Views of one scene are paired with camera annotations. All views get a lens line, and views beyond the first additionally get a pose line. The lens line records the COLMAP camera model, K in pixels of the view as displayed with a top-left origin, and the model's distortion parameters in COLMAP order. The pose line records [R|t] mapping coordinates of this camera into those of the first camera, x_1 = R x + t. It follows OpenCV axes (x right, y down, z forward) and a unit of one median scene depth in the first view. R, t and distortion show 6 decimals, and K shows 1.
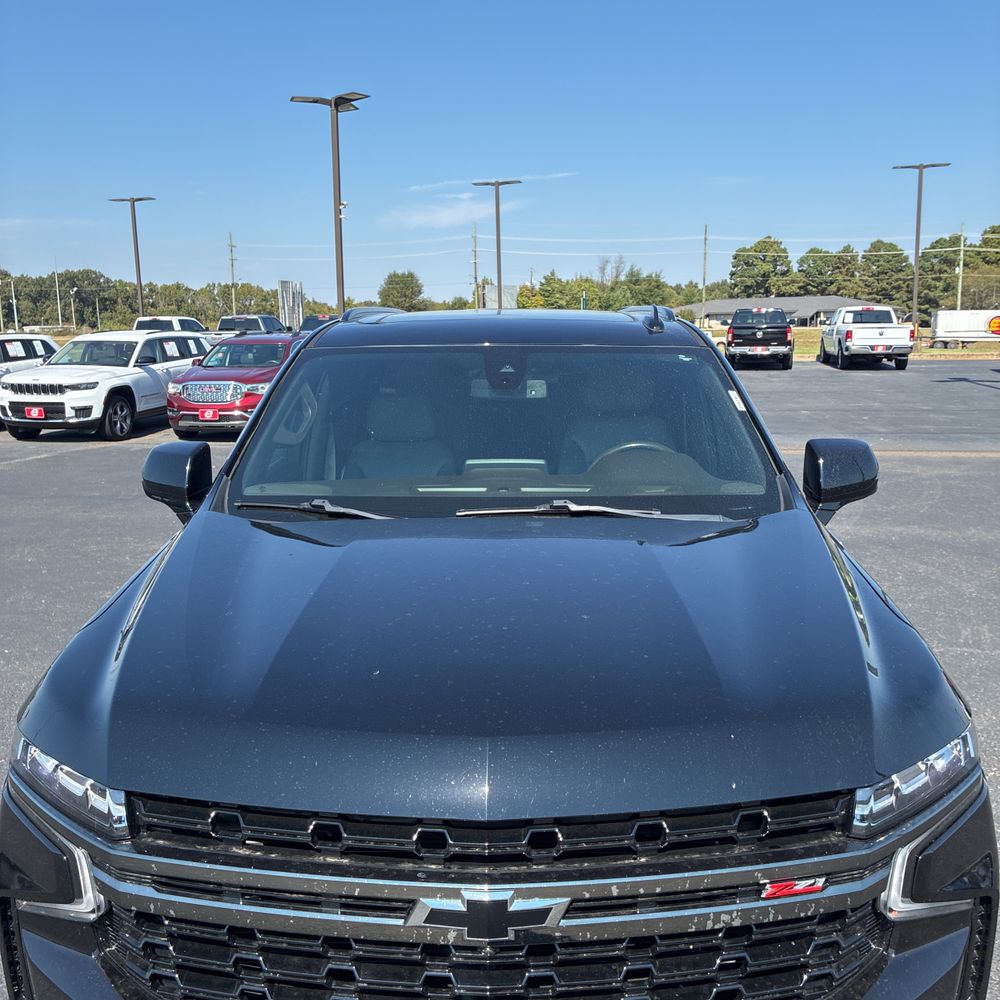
lens RADIAL K [[1023.0, 0, 511.0], [0, 1023.0, 467.4], [0, 0, 1]] dist [0.022545, -0.010059]
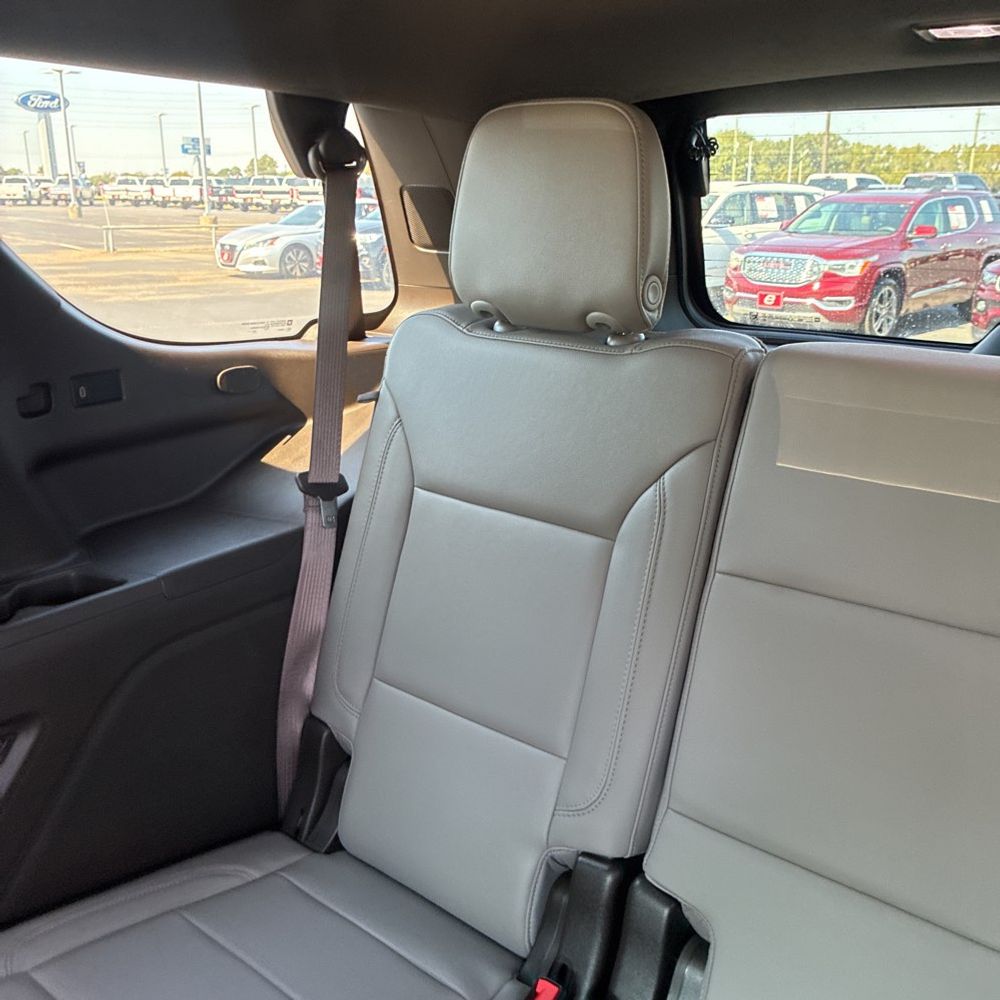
lens RADIAL K [[1012.1, 0, 525.5], [0, 1012.1, 483.4], [0, 0, 1]] dist [0.019665, 0.009095]
pose [[0.781675, 0.191050, -0.593704, 0.014273], [-0.106349, 0.978816, 0.174957, -0.029914], [0.614552, -0.073620, 0.785433, 0.306679]]
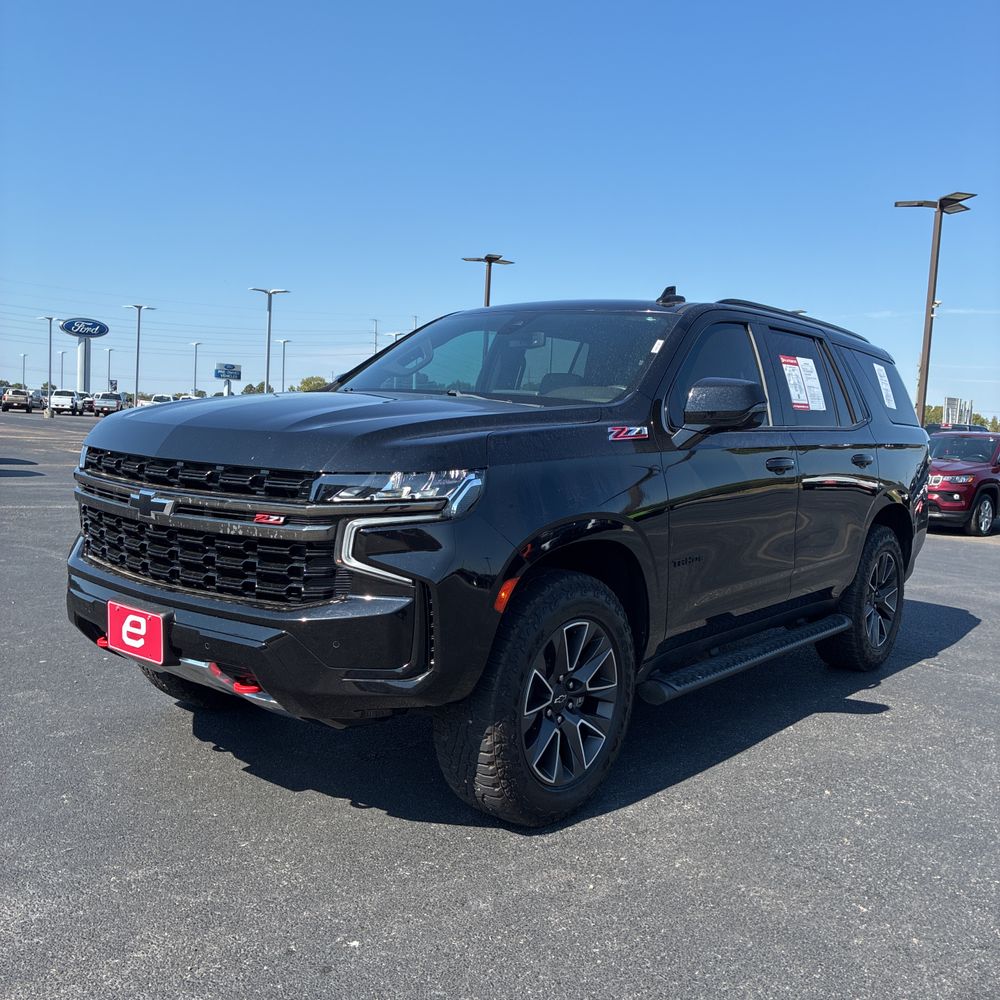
lens RADIAL K [[1023.8, 0, 501.3], [0, 1023.8, 477.4], [0, 0, 1]] dist [0.014794, 0.013081]
pose [[0.782101, 0.087180, -0.617023, 0.167921], [-0.153974, 0.986499, -0.055786, 0.037345], [0.603829, 0.138636, 0.784966, -0.015678]]
